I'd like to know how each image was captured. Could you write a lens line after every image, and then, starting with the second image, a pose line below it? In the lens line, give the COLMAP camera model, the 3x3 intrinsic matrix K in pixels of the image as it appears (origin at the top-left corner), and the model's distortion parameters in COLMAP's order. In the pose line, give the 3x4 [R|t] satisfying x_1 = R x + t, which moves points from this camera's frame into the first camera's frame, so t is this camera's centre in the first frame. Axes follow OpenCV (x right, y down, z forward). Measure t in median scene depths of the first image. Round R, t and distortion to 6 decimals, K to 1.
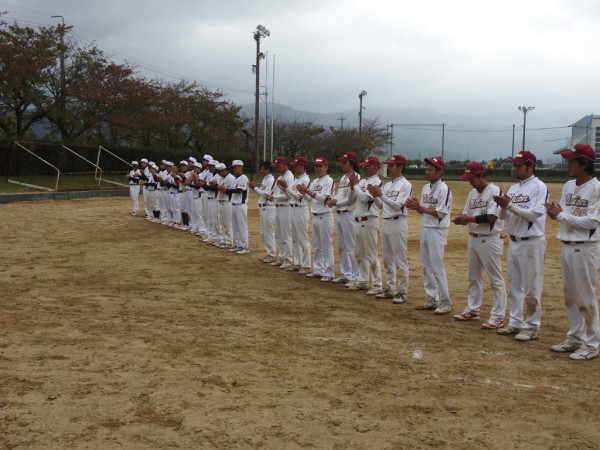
lens RADIAL K [[704.2, 0, 299.8], [0, 704.2, 225.0], [0, 0, 1]] dist [0.000041, 0.000000]
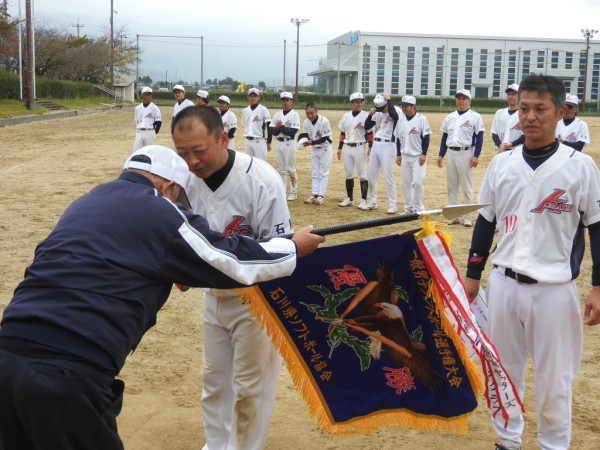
lens RADIAL K [[868.7, 0, 299.9], [0, 868.7, 224.8], [0, 0, 1]] dist [0.001951, 0.000000]
pose [[0.888051, -0.068590, 0.454599, -0.164968], [0.034014, 0.995901, 0.083816, -0.009329], [-0.458484, -0.058970, 0.886744, 0.061105]]
